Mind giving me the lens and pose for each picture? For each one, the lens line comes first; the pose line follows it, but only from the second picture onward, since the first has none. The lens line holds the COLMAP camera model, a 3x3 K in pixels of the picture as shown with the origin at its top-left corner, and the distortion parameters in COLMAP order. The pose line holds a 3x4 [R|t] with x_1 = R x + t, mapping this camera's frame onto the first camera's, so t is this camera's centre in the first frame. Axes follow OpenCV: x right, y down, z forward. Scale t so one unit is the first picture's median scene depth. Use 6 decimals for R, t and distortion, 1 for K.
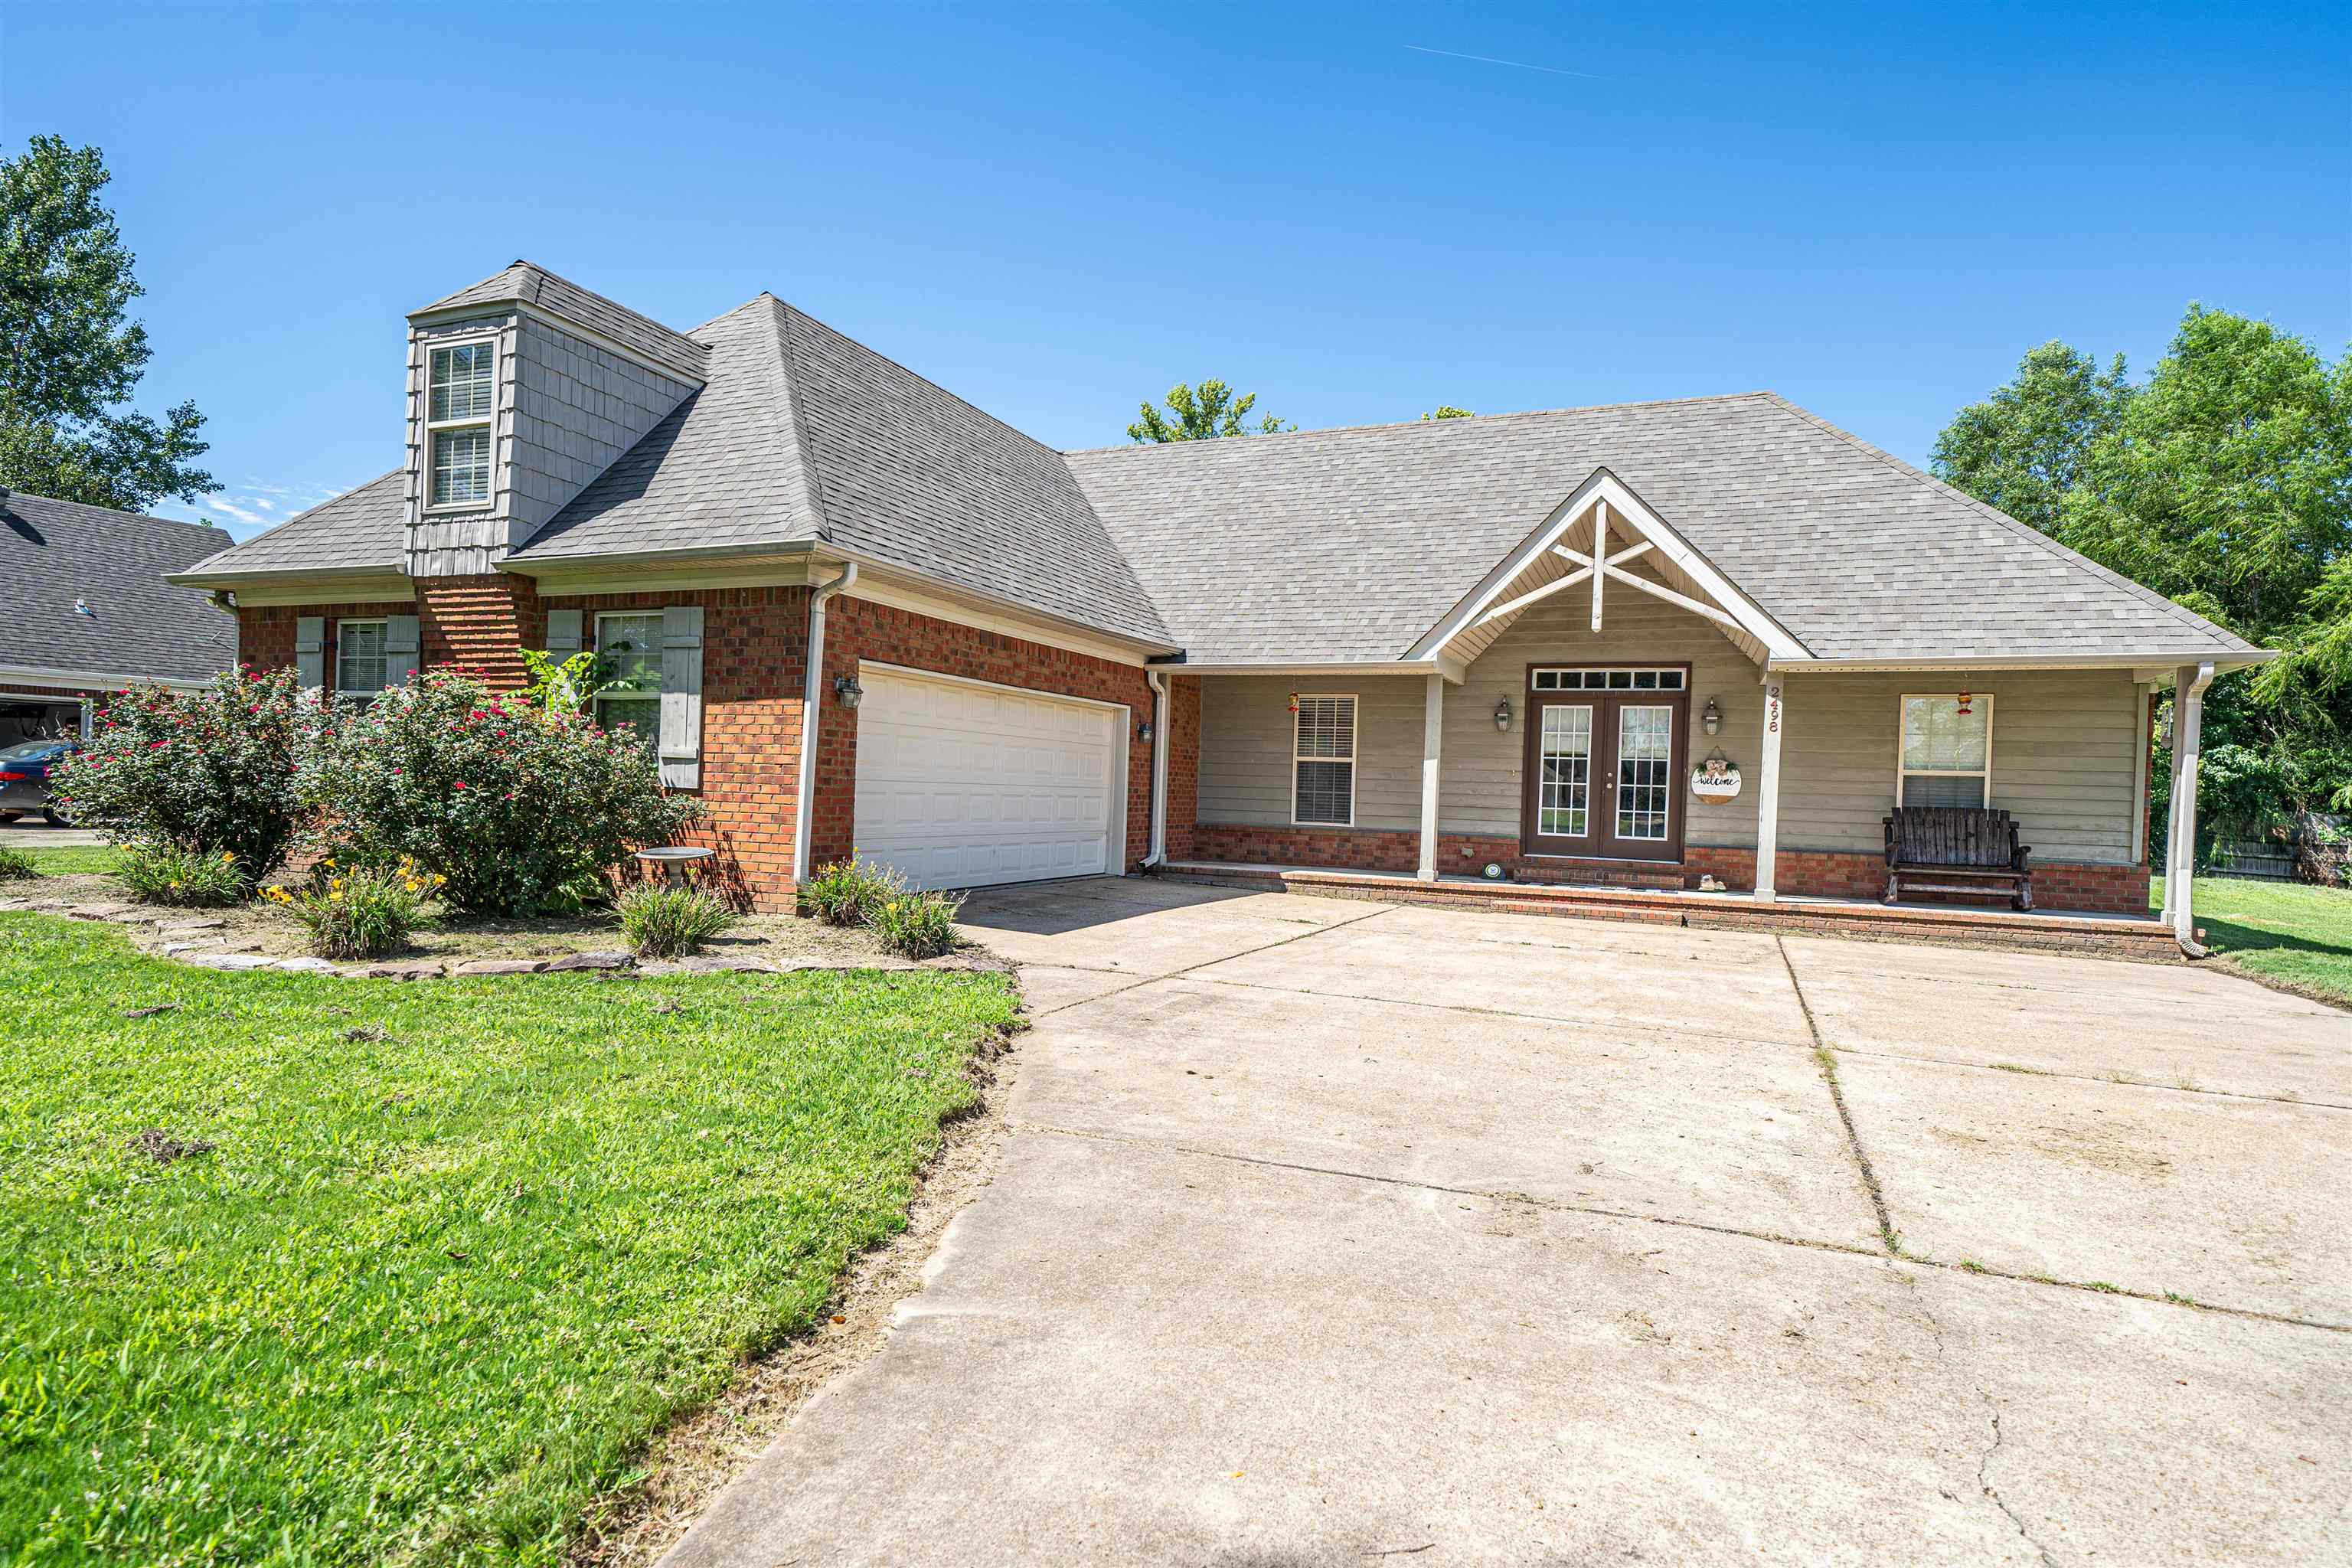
lens RADIAL K [[1199.0, 0, 1176.0], [0, 1199.0, 784.0], [0, 0, 1]] dist [0.013494, -0.000105]
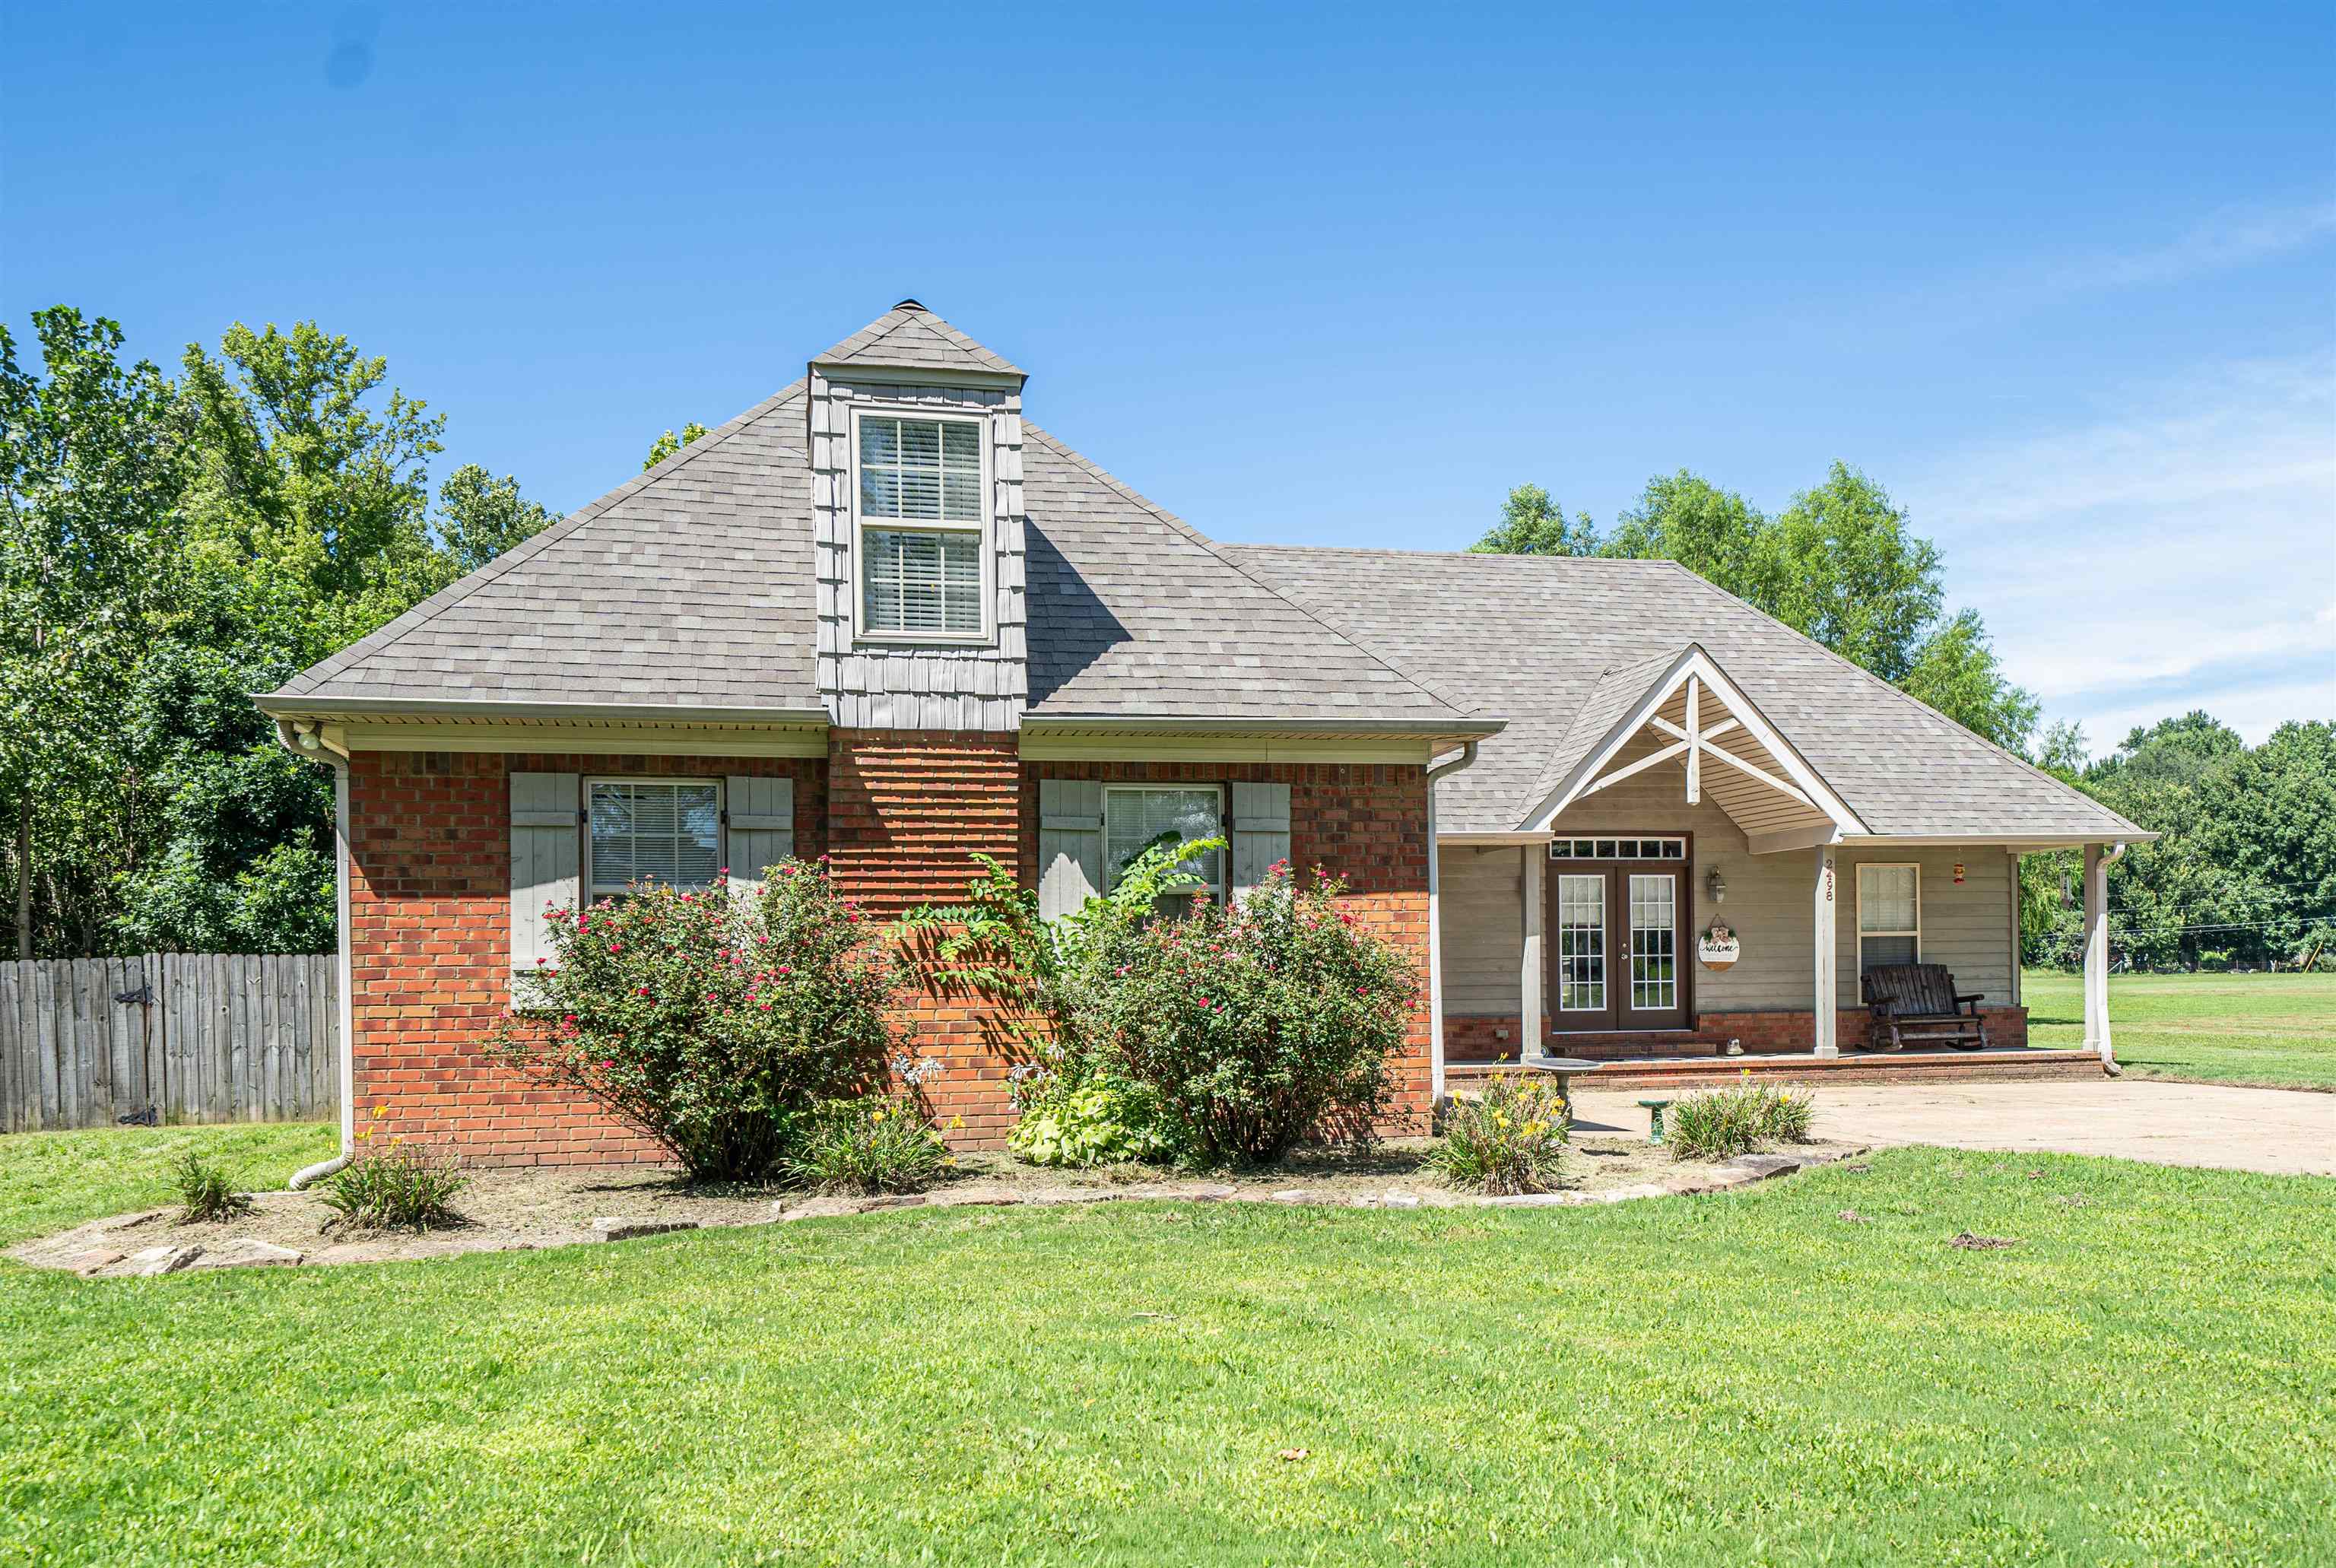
lens RADIAL K [[1760.2, 0, 1166.2], [0, 1760.2, 957.1], [0, 0, 1]] dist [0.017820, -0.000238]
pose [[0.827277, -0.037991, 0.560508, -0.888865], [0.039157, 0.999184, 0.009931, -0.031885], [-0.560428, 0.013732, 0.828089, 0.020930]]
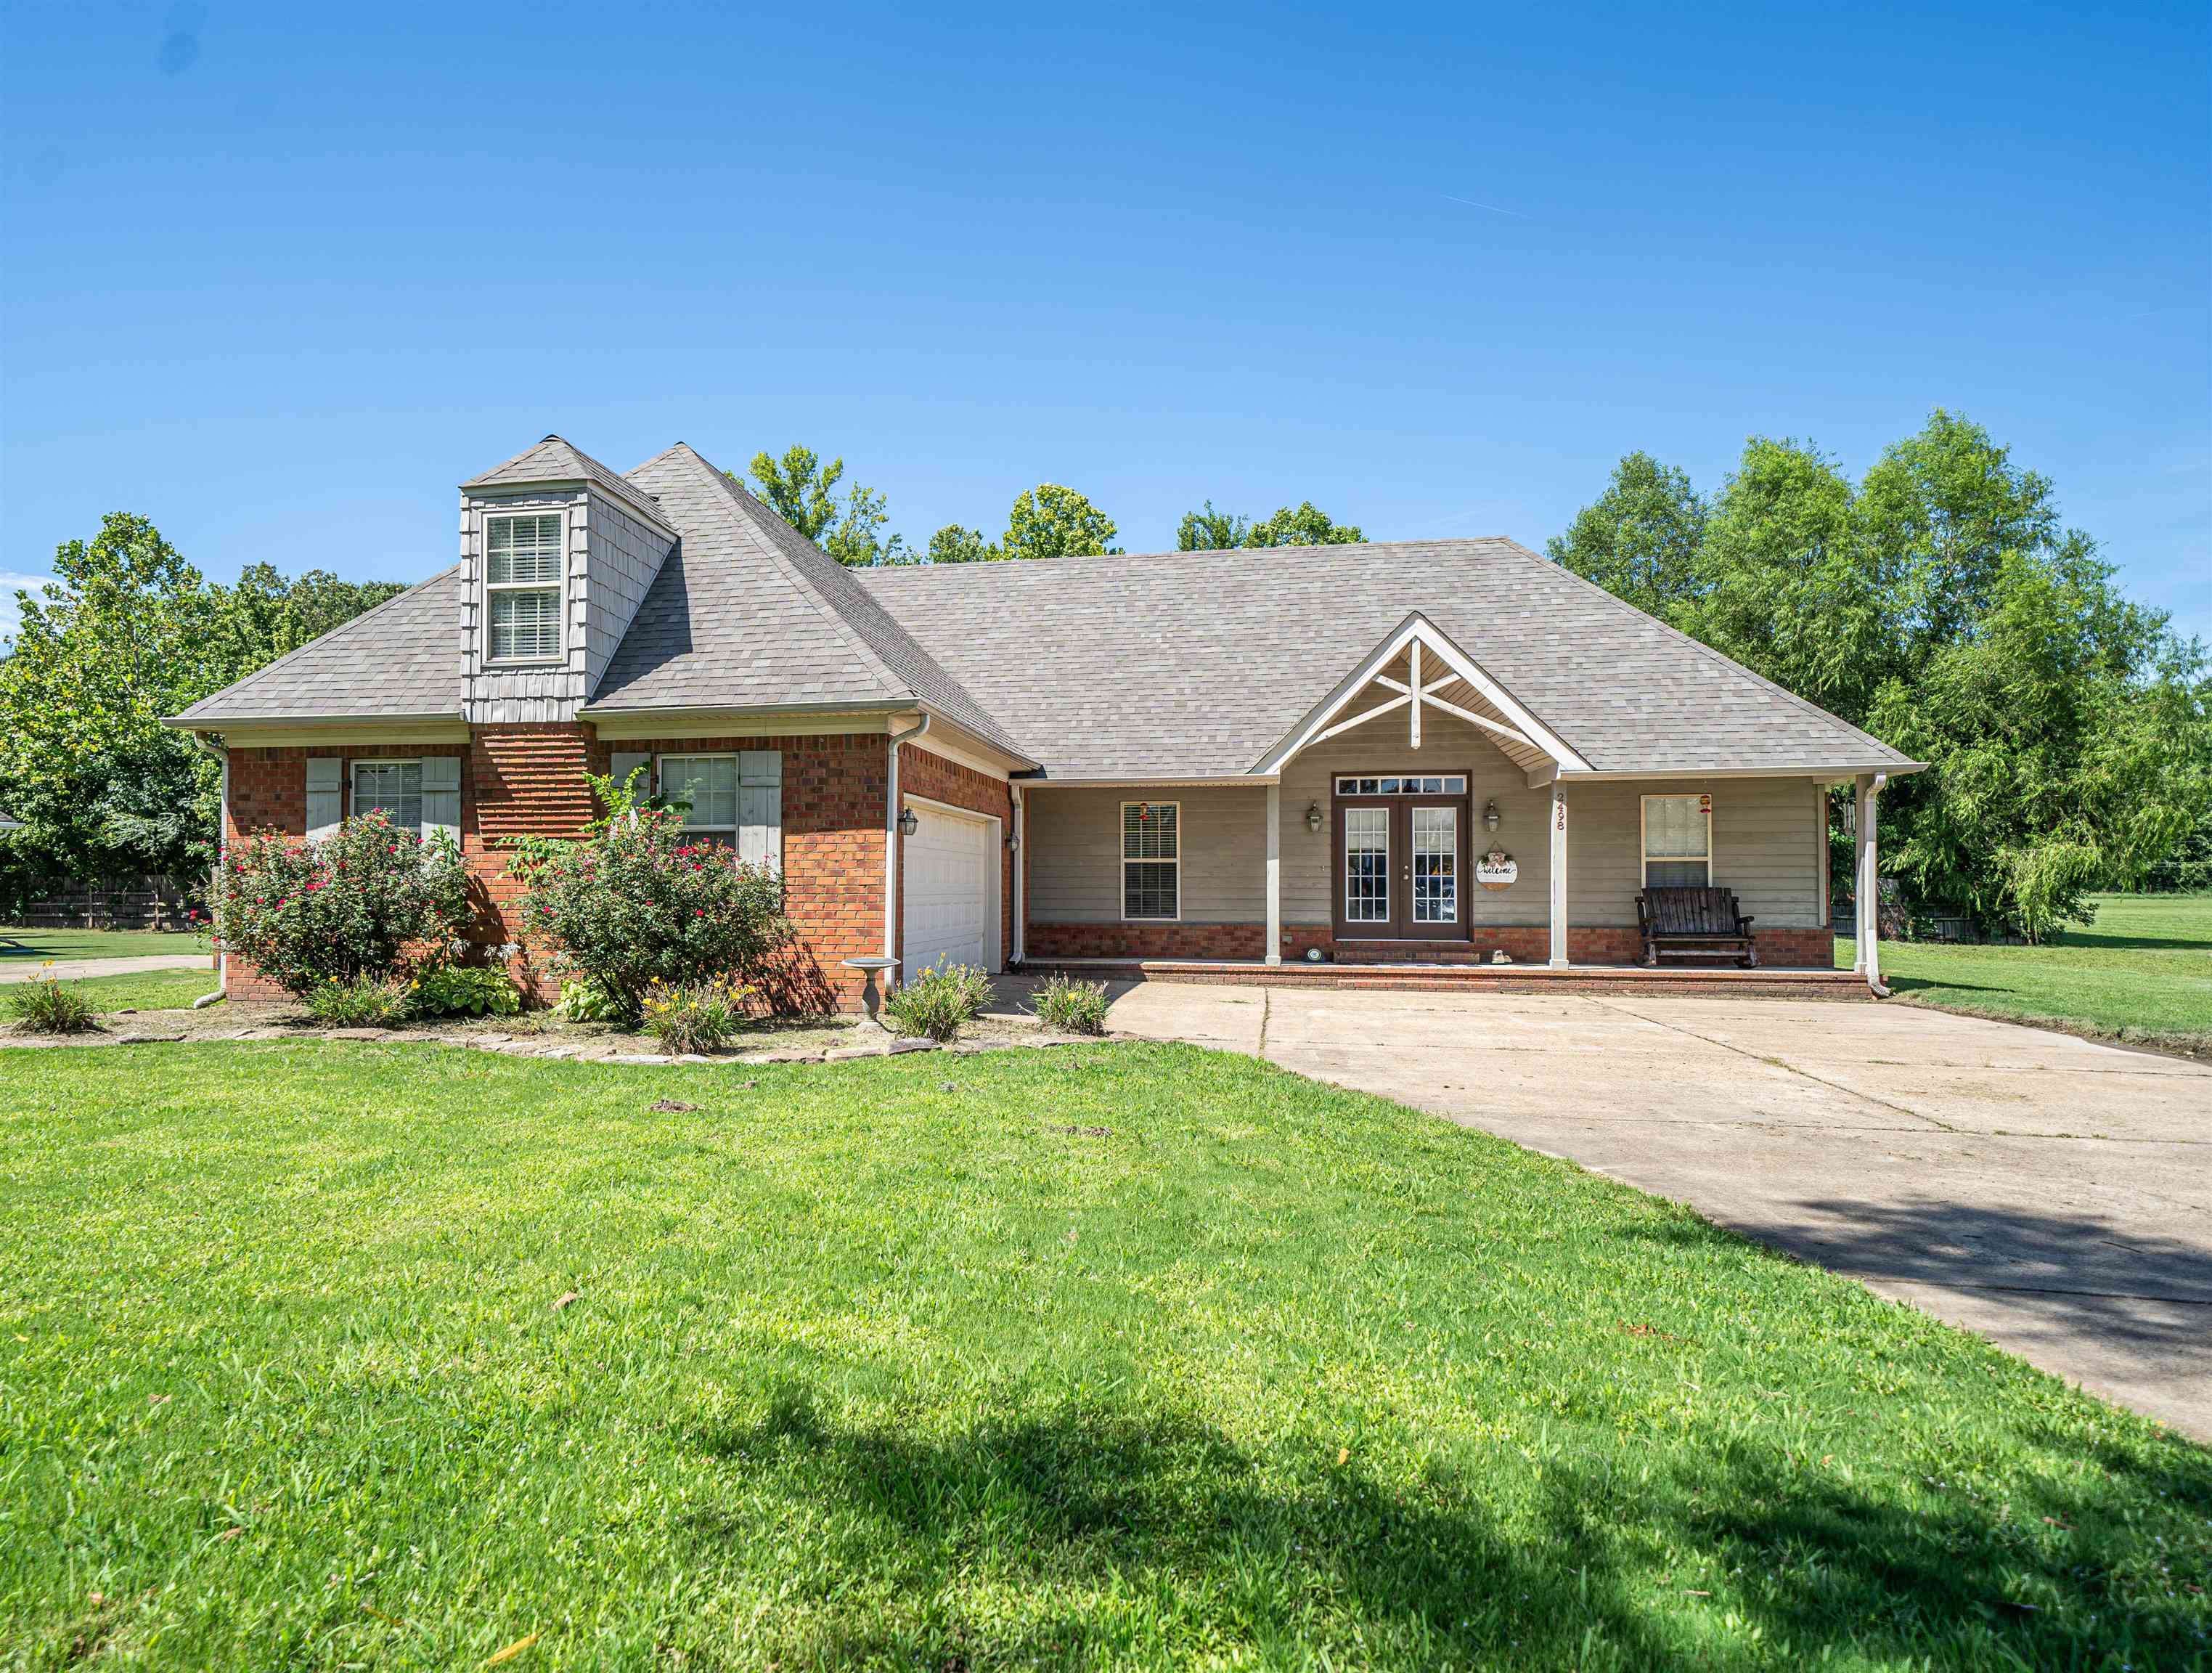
lens RADIAL K [[1332.7, 0, 950.7], [0, 1332.7, 839.1], [0, 0, 1]] dist [0.020542, 0.001226]
pose [[0.982870, -0.026315, 0.182414, -0.359152], [0.031469, 0.999182, -0.025417, -0.019016], [-0.181596, 0.030722, 0.982893, -0.221181]]
